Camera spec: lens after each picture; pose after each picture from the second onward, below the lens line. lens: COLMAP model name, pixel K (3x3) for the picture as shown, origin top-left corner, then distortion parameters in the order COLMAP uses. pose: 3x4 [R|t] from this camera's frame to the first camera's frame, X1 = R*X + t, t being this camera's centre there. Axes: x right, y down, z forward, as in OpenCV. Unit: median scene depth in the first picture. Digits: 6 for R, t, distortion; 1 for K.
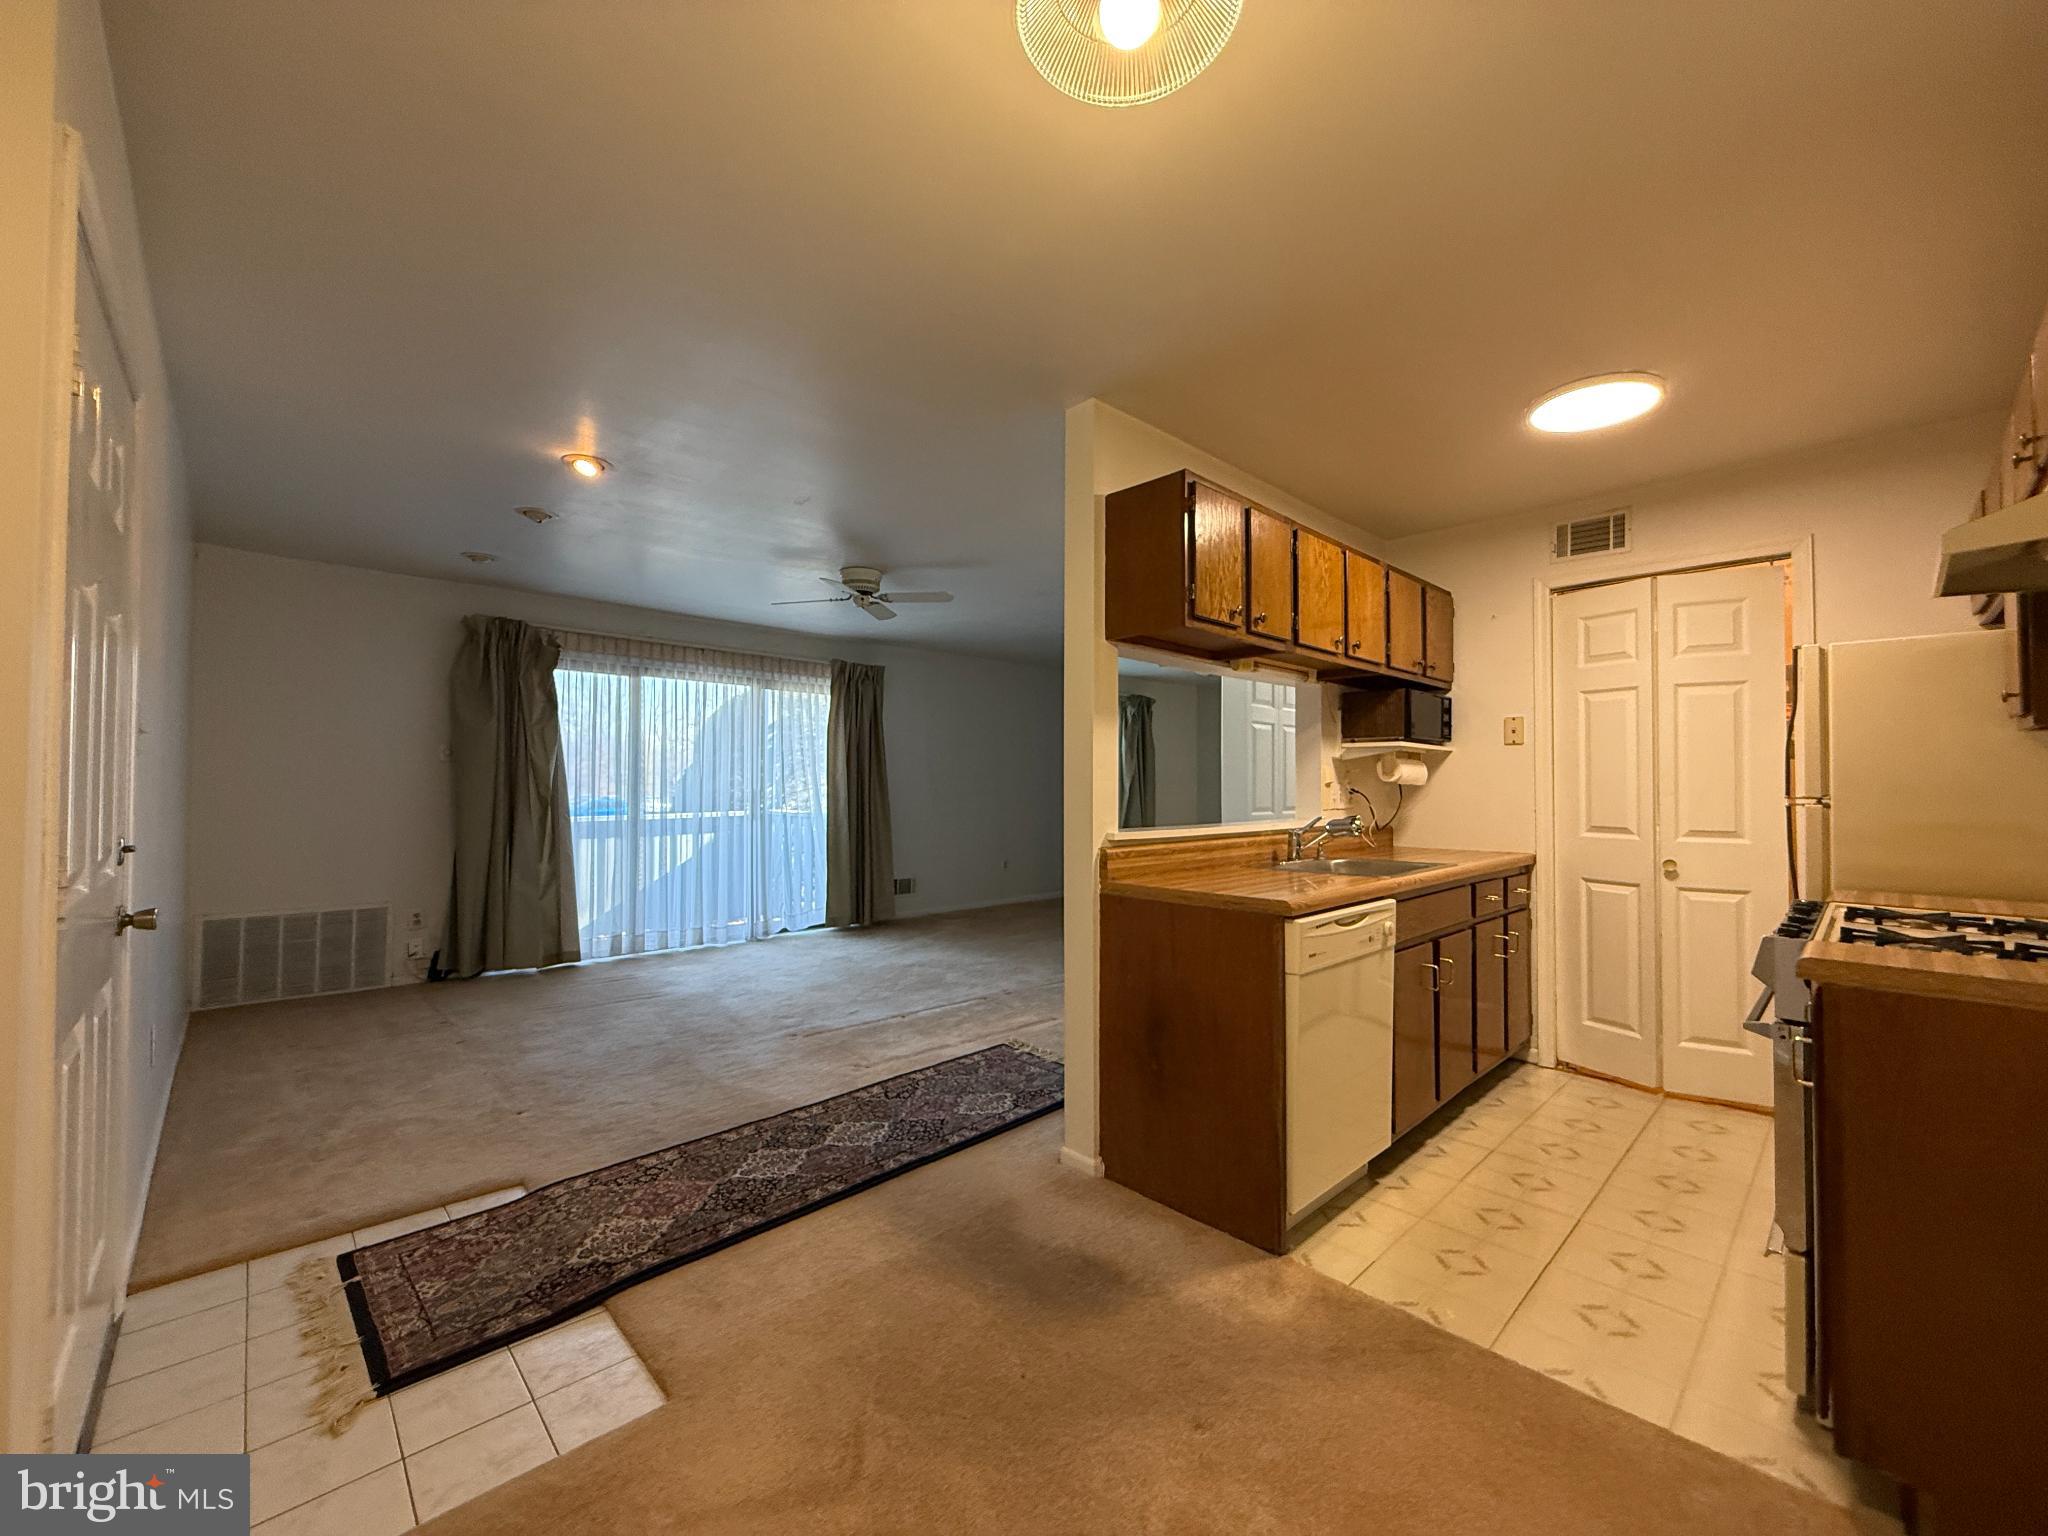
lens RADIAL K [[815.8, 0, 1020.8], [0, 815.8, 768.0], [0, 0, 1]] dist [0.001399, -0.000169]
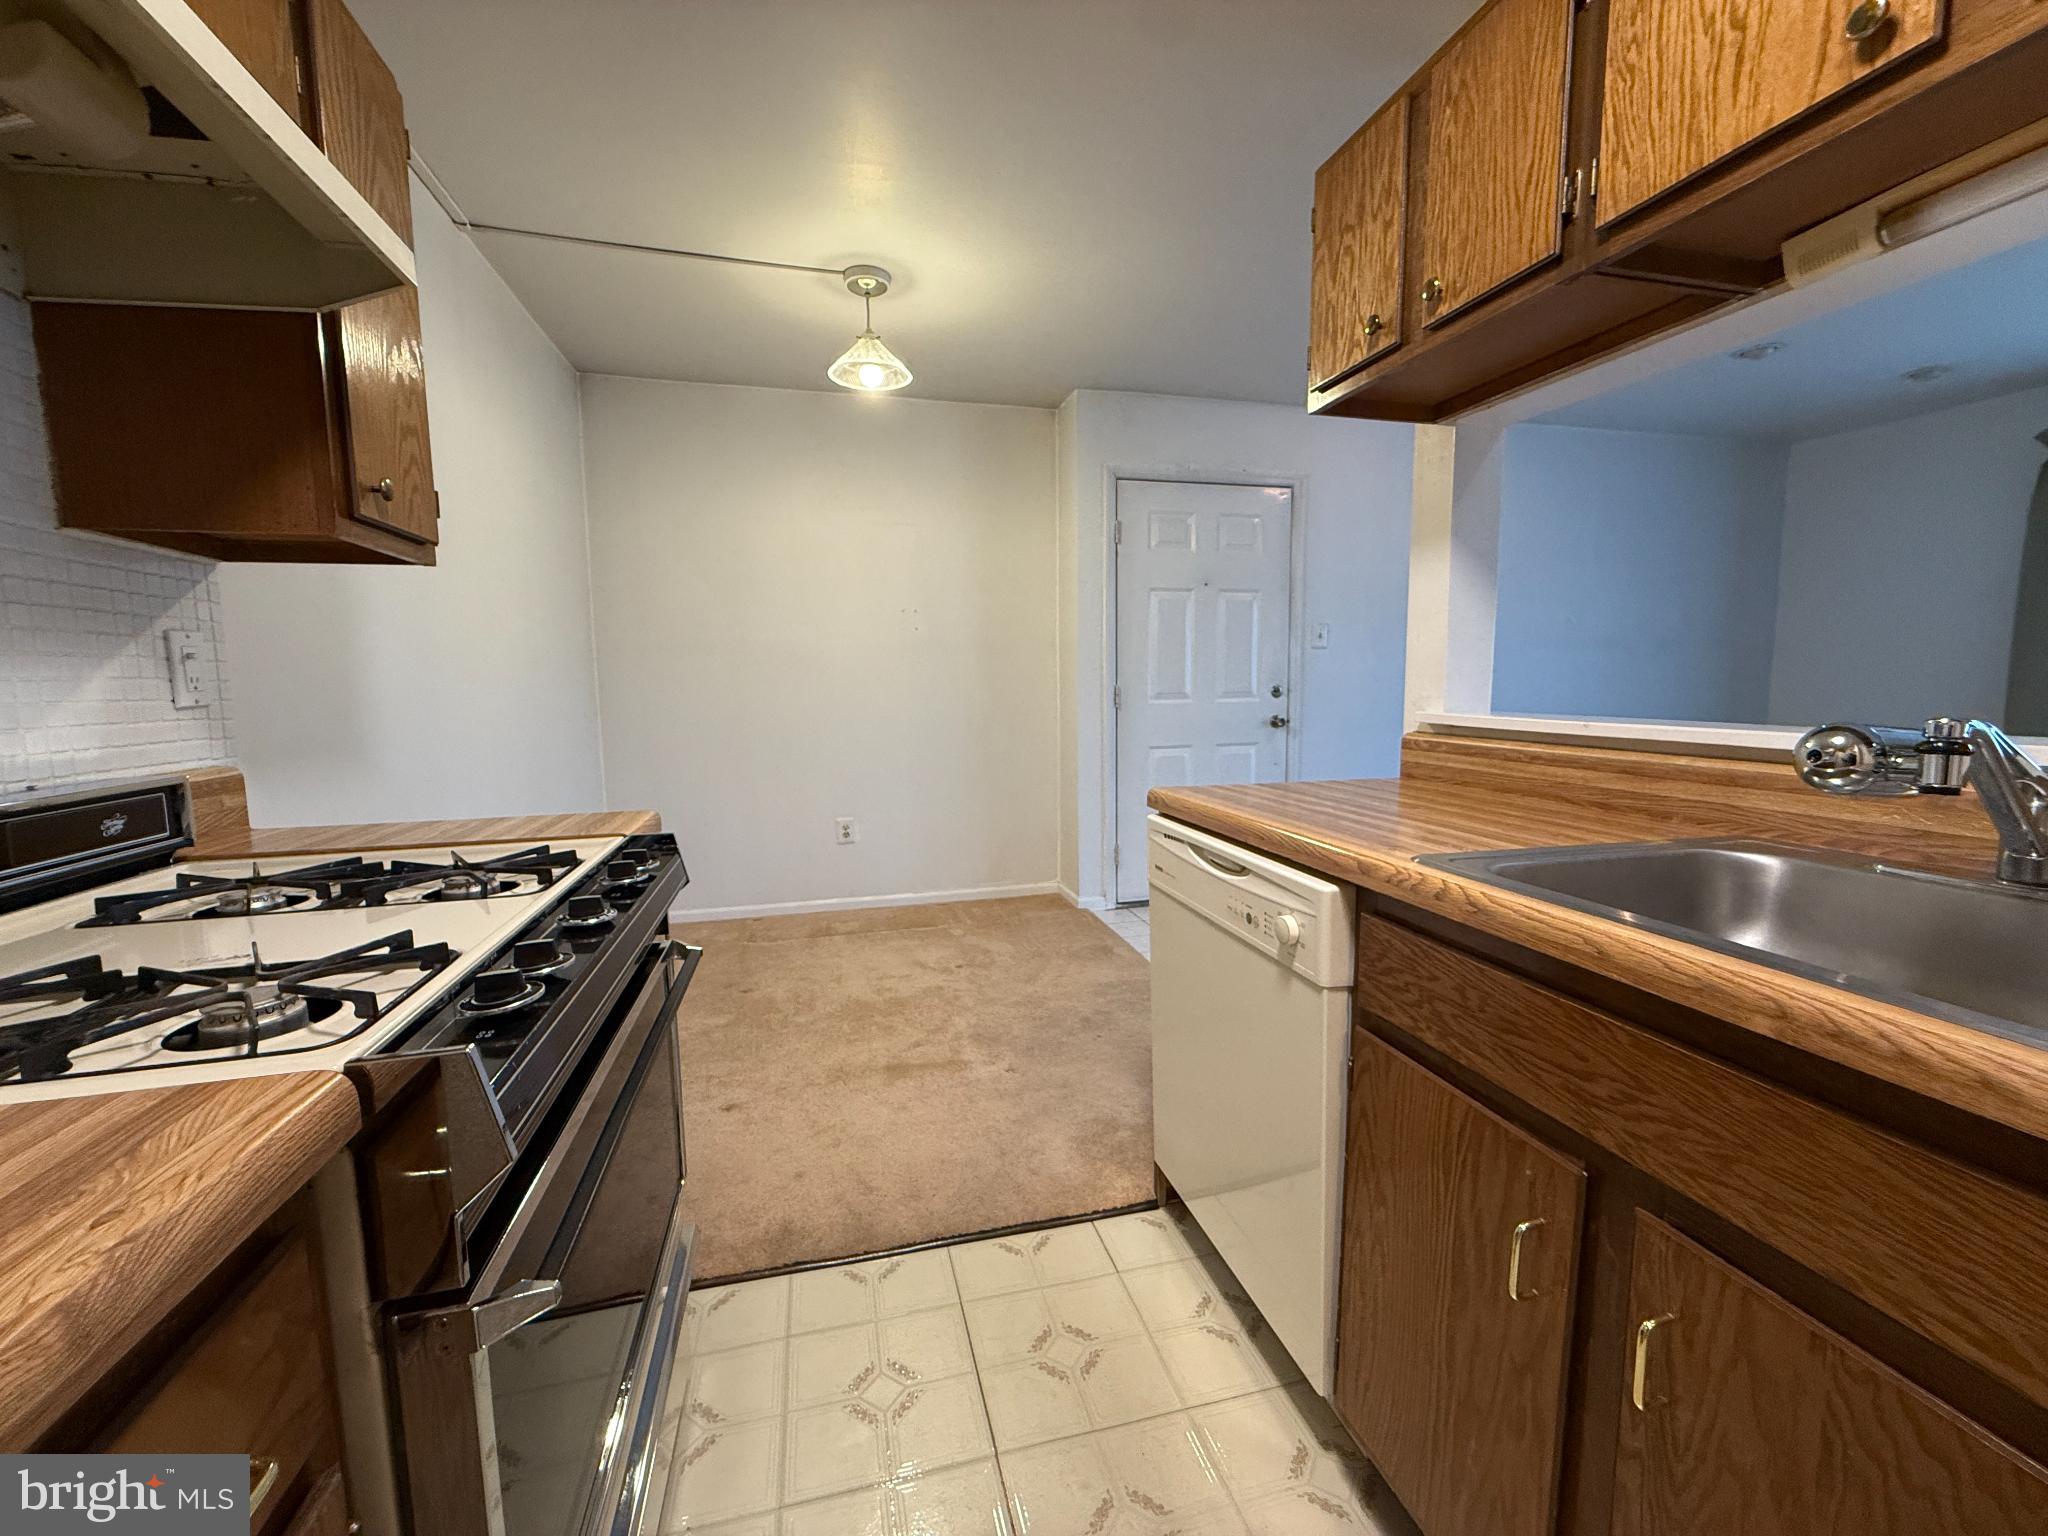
lens RADIAL K [[819.7, 0, 1021.7], [0, 819.7, 773.5], [0, 0, 1]] dist [-0.010666, -0.000100]
pose [[-0.498023, 0.102172, -0.861124, 0.703066], [0.026986, 0.994380, 0.102375, 0.040952], [0.866744, 0.027747, -0.497981, 0.834459]]
